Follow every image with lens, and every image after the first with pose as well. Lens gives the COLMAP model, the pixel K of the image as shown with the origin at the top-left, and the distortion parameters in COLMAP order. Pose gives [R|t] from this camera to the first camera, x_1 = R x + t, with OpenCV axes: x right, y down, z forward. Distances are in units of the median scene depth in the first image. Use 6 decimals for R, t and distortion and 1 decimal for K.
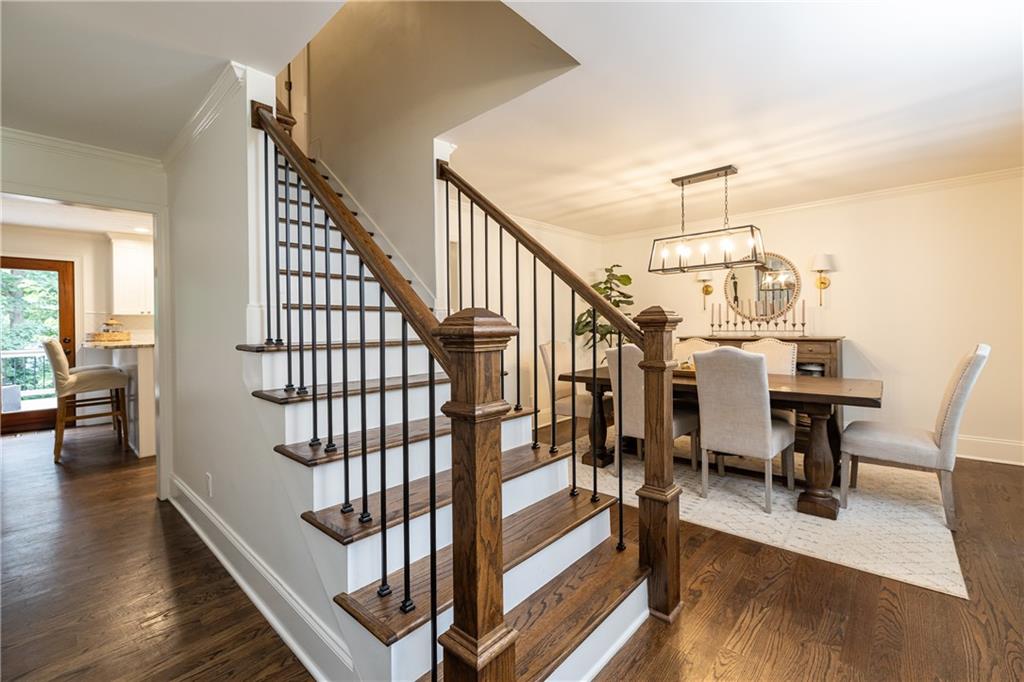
lens RADIAL K [[437.1, 0, 516.1], [0, 437.1, 335.7], [0, 0, 1]] dist [0.001278, 0.000502]
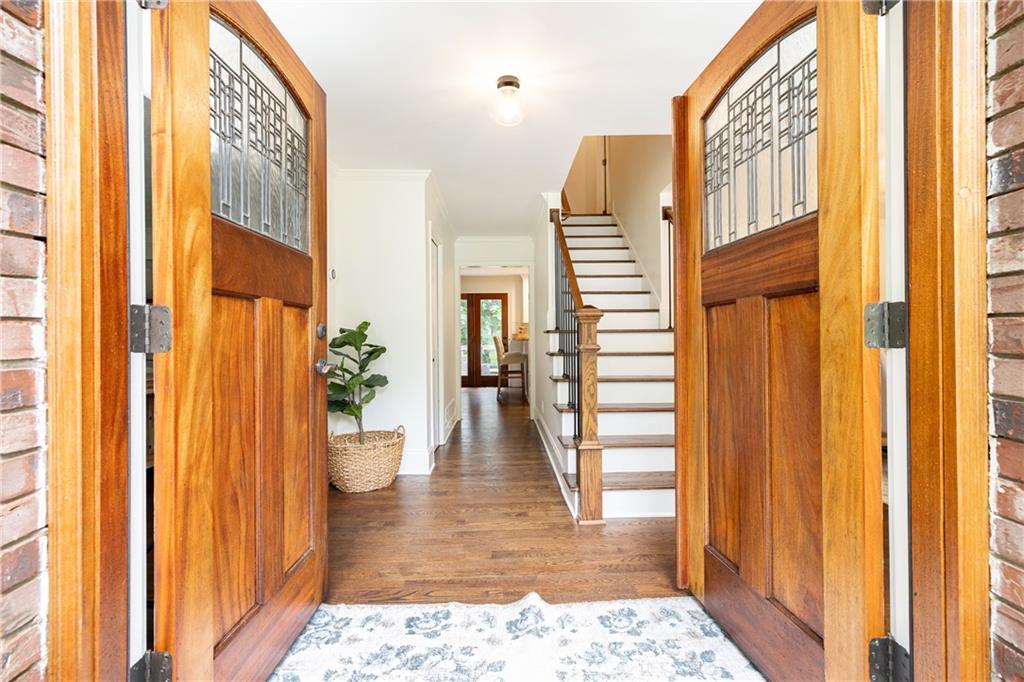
lens RADIAL K [[437.1, 0, 516.1], [0, 437.1, 335.7], [0, 0, 1]] dist [0.001278, 0.000502]
pose [[0.691516, -0.009999, -0.722292, 0.347451], [-0.001451, 0.999883, -0.015231, 0.035971], [0.722359, 0.011580, 0.691421, -0.234436]]
